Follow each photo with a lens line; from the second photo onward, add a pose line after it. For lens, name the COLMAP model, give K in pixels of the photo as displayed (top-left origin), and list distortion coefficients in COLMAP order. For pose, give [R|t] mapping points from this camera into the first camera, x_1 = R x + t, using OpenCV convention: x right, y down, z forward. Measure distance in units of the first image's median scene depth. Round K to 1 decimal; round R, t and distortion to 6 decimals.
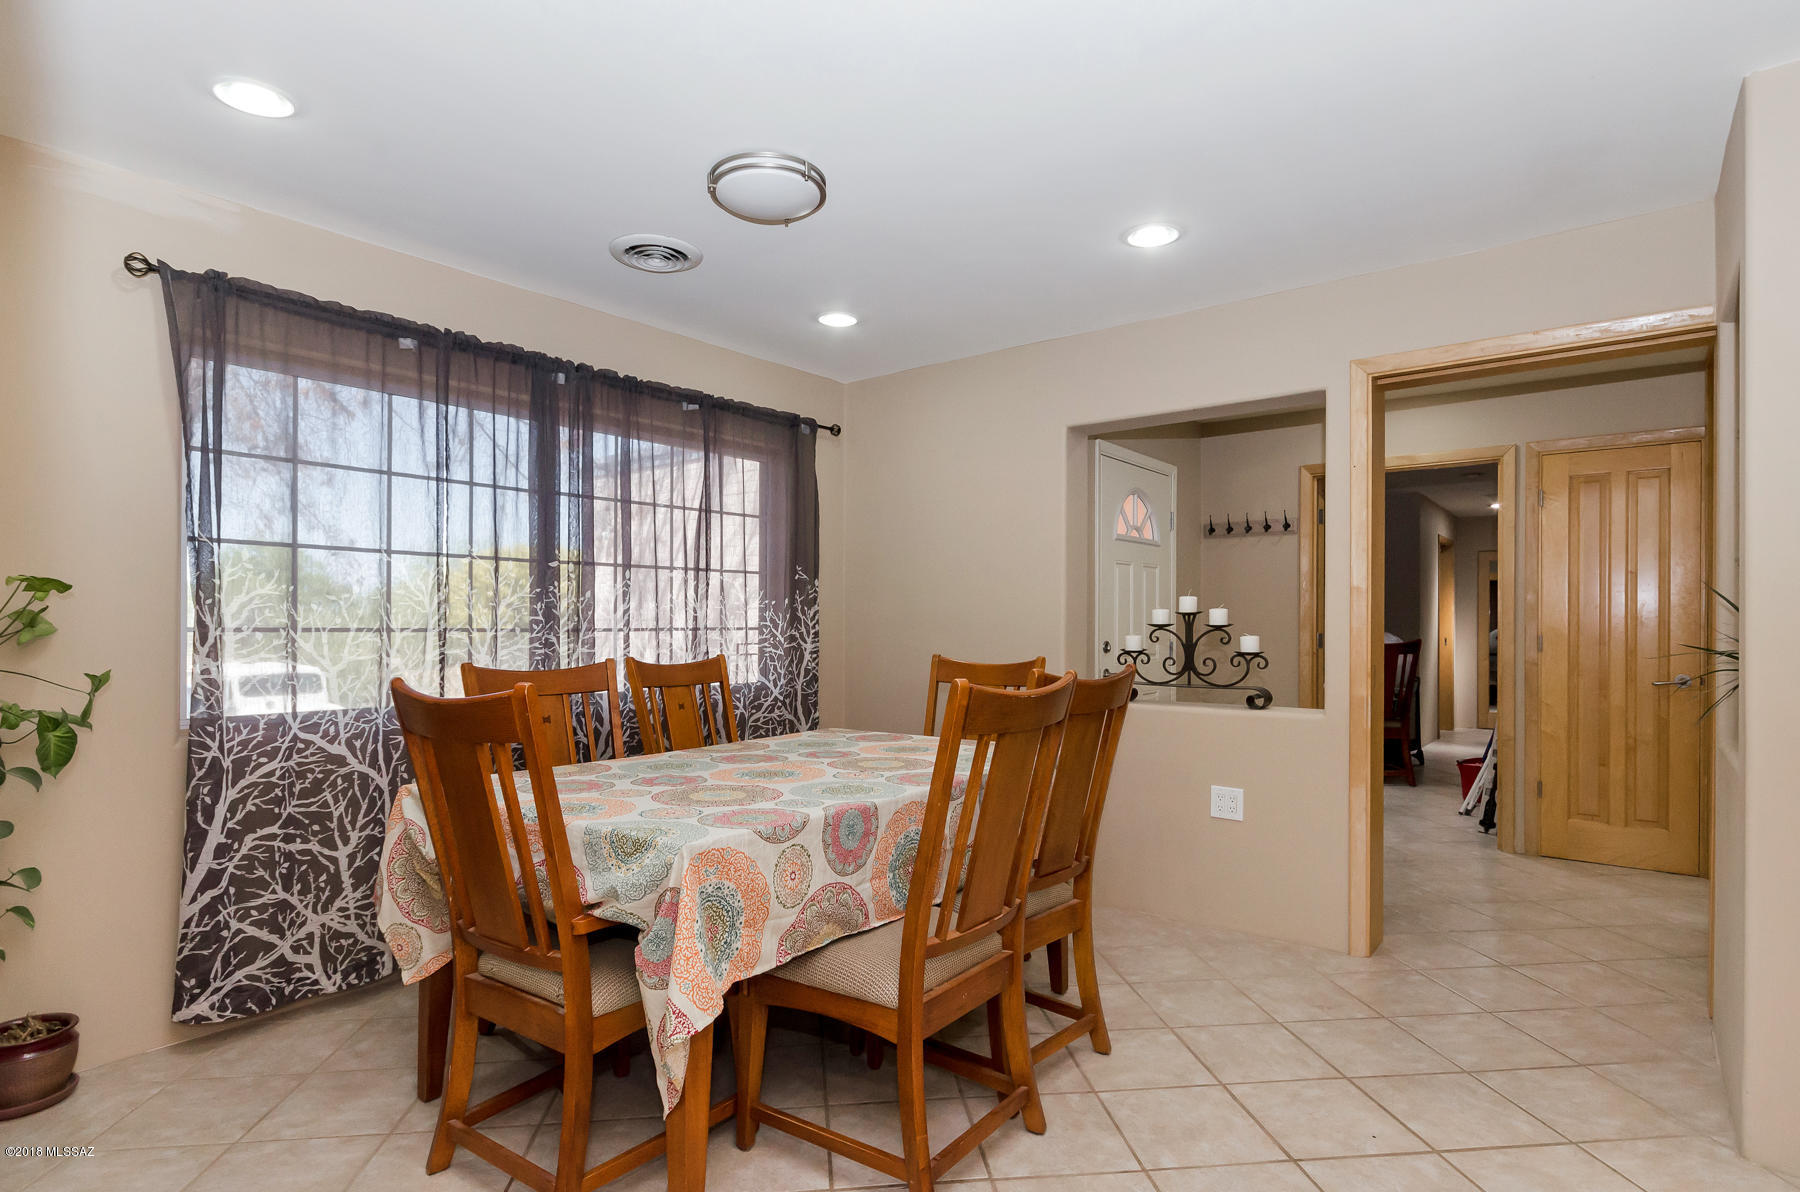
lens RADIAL K [[916.2, 0, 906.7], [0, 916.2, 618.9], [0, 0, 1]] dist [0.003884, -0.002992]
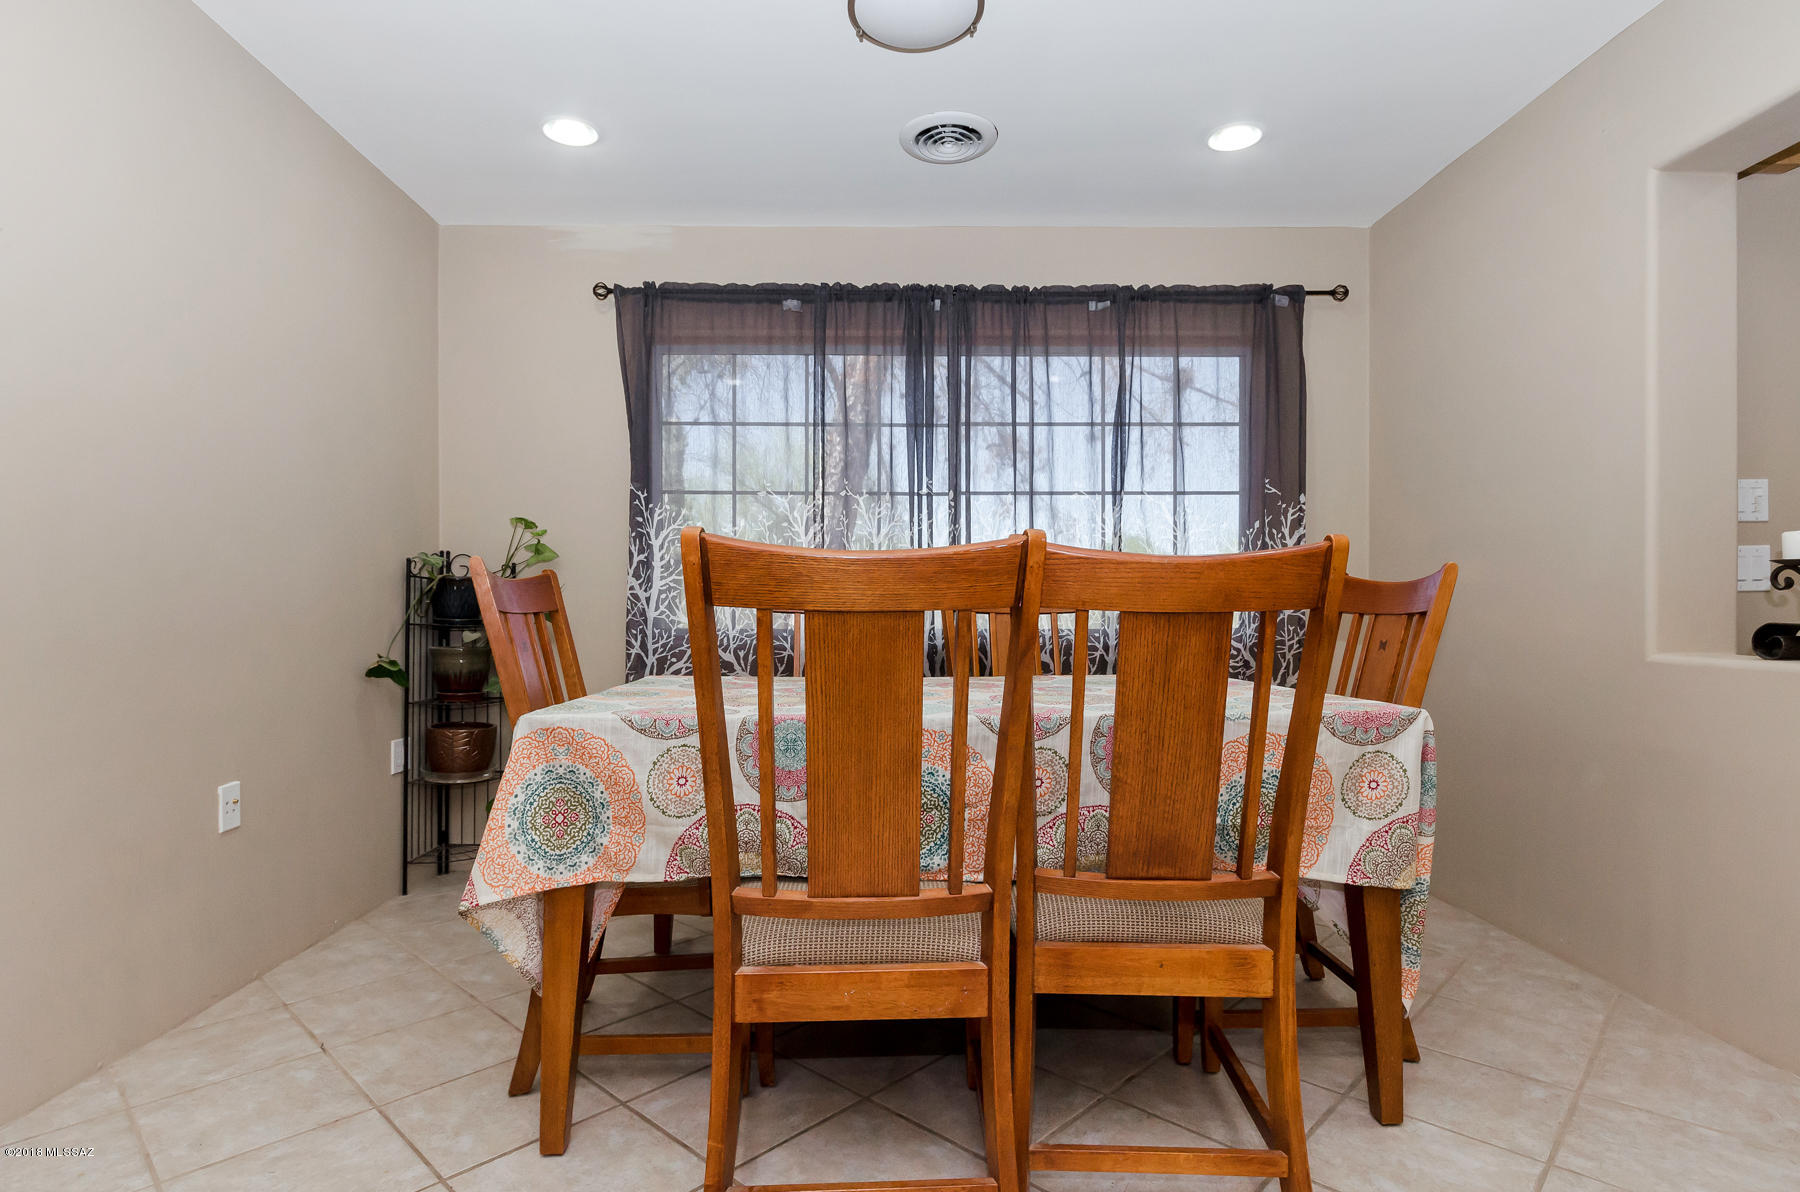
lens RADIAL K [[916.2, 0, 897.5], [0, 916.2, 611.8], [0, 0, 1]] dist [0.003884, -0.002992]
pose [[0.641227, -0.000988, -0.767351, 0.410142], [0.006449, 0.999971, 0.004101, 0.074614], [0.767324, -0.007578, 0.641214, 0.377341]]
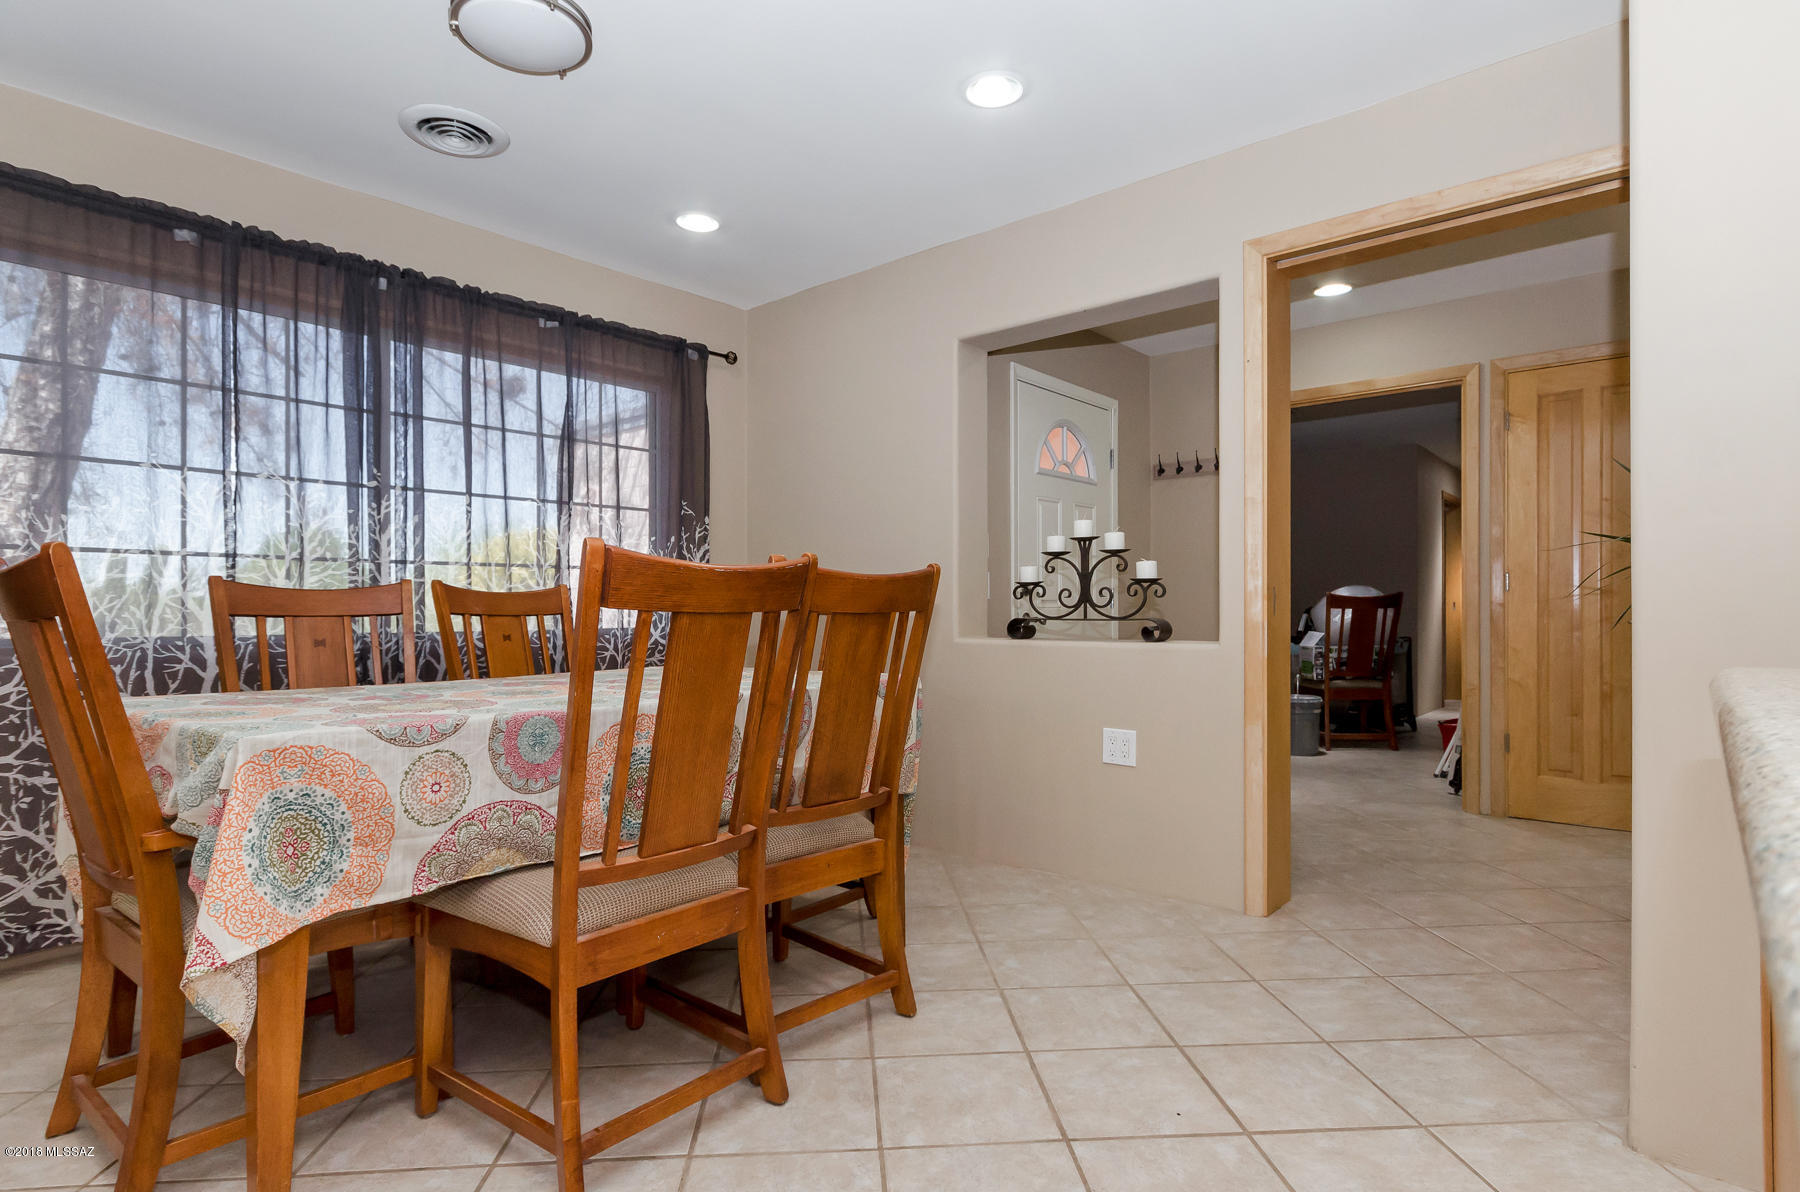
lens RADIAL K [[916.2, 0, 903.3], [0, 916.2, 607.8], [0, 0, 1]] dist [0.003884, -0.002992]
pose [[0.999162, -0.005476, -0.040555, 0.208252], [0.005592, 0.999981, 0.002768, 0.072482], [0.040539, -0.002993, 0.999173, 0.114770]]
